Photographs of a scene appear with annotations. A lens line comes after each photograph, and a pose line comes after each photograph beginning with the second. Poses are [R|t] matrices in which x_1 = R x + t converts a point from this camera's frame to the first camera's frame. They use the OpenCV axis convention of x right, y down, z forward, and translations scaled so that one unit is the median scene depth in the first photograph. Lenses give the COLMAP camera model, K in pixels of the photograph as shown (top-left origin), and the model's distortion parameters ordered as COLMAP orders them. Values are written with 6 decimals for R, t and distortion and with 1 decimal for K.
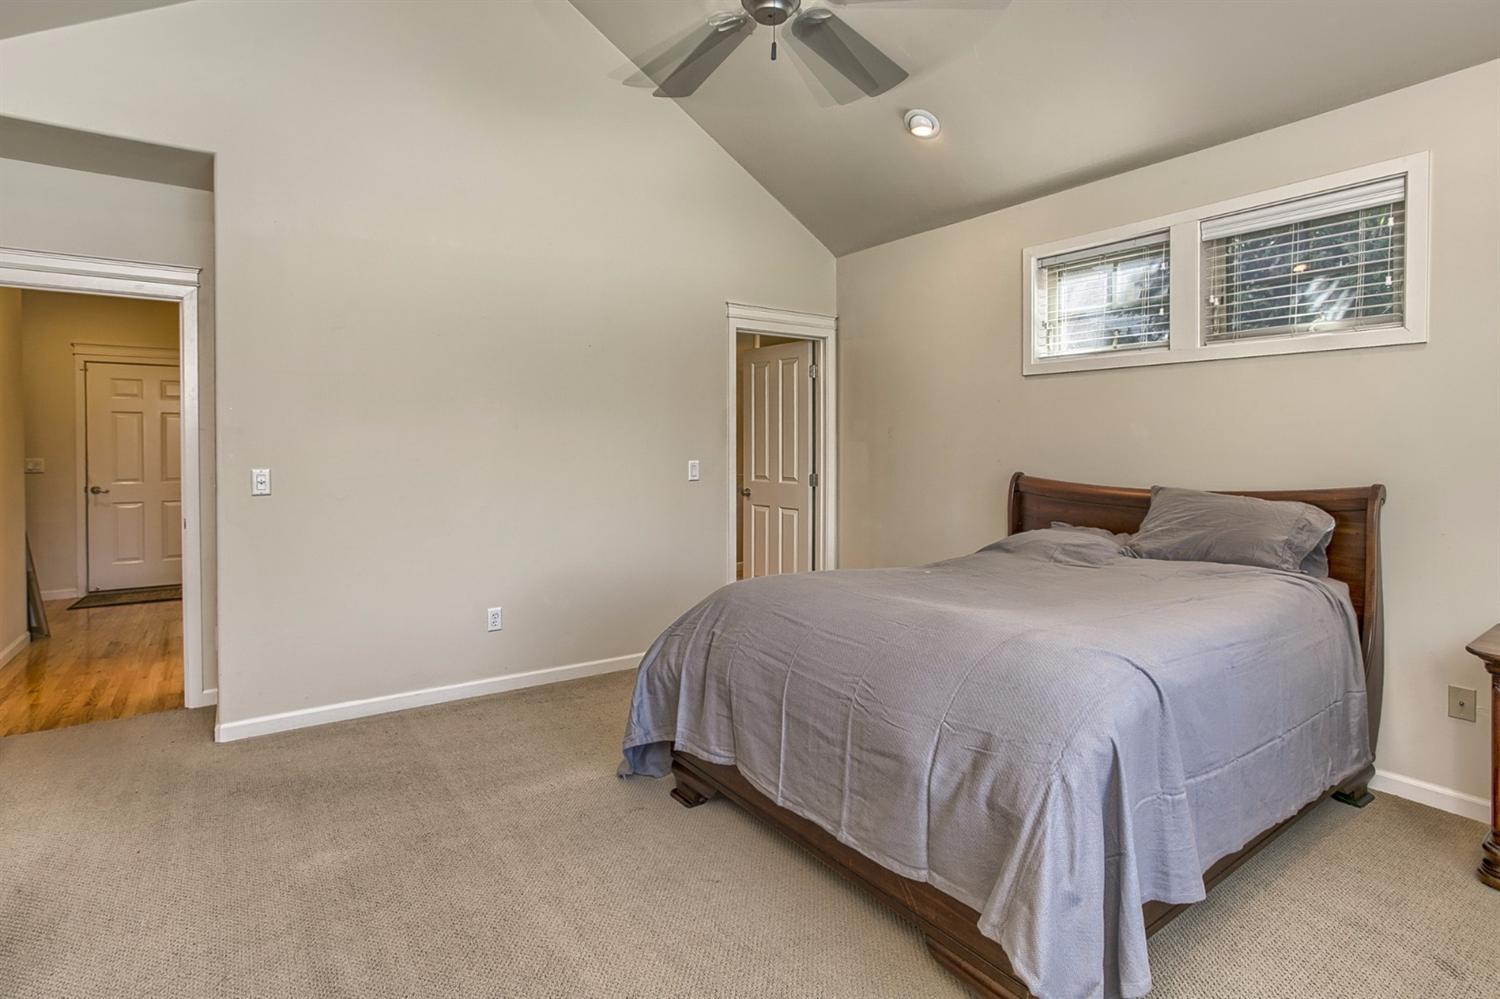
lens RADIAL K [[750.9, 0, 735.0], [0, 750.9, 460.6], [0, 0, 1]] dist [-0.049109, 0.029307]
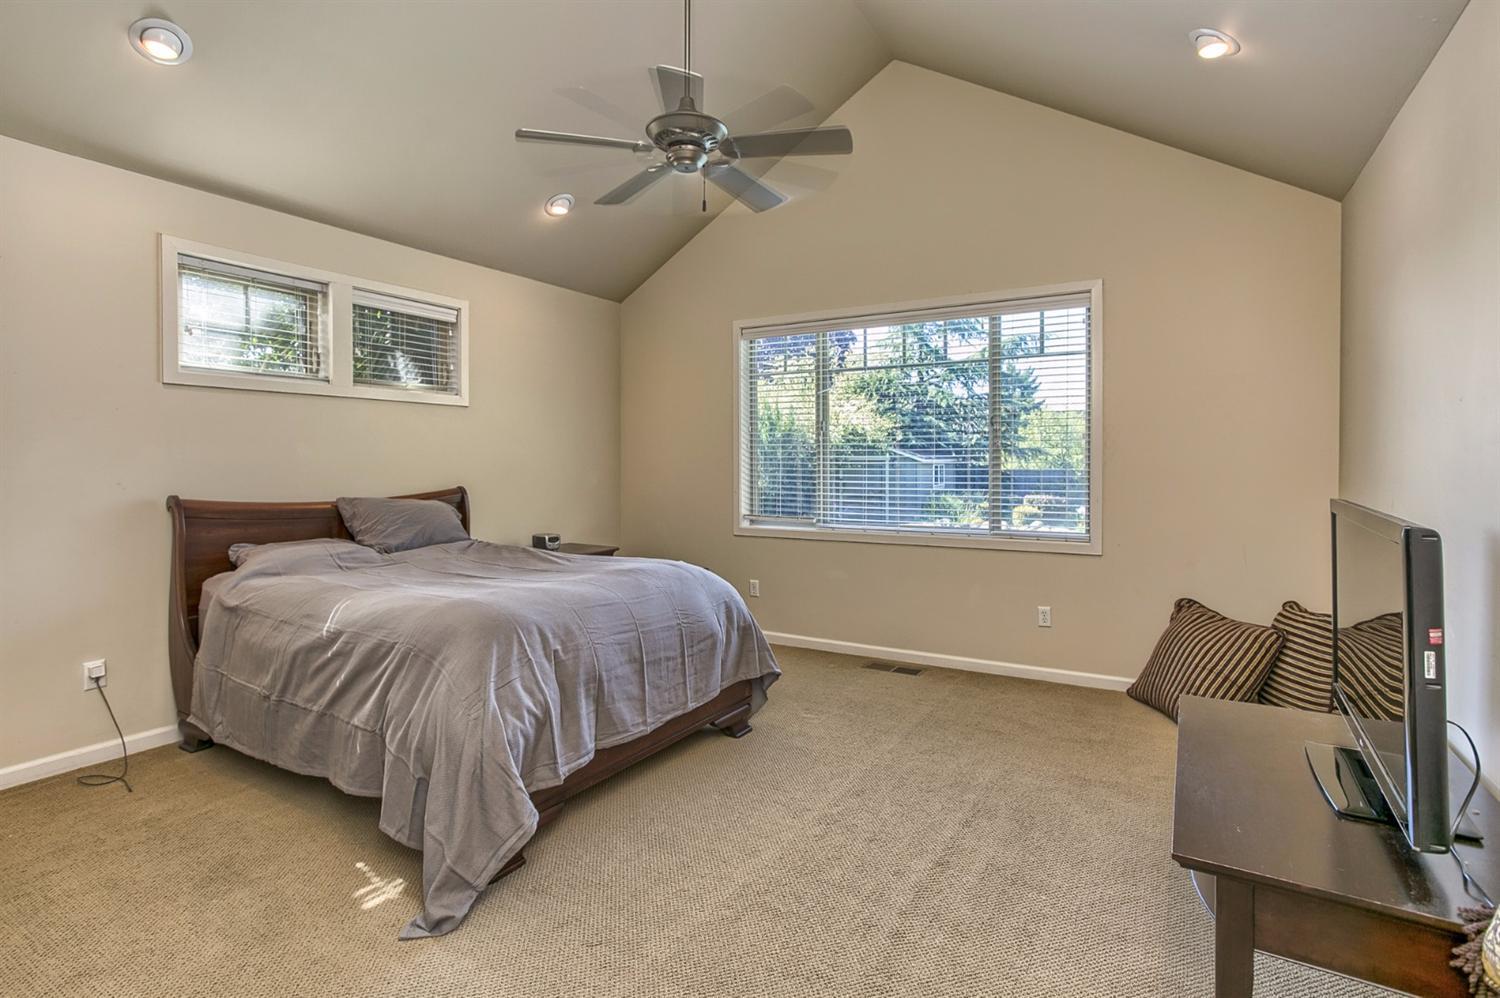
lens RADIAL K [[733.5, 0, 752.9], [0, 733.5, 482.1], [0, 0, 1]] dist [-0.047779, 0.026680]
pose [[-0.410356, -0.022058, 0.911659, -0.796366], [0.018410, 0.999303, 0.032465, -0.017679], [-0.911740, 0.030106, -0.409664, 0.896226]]
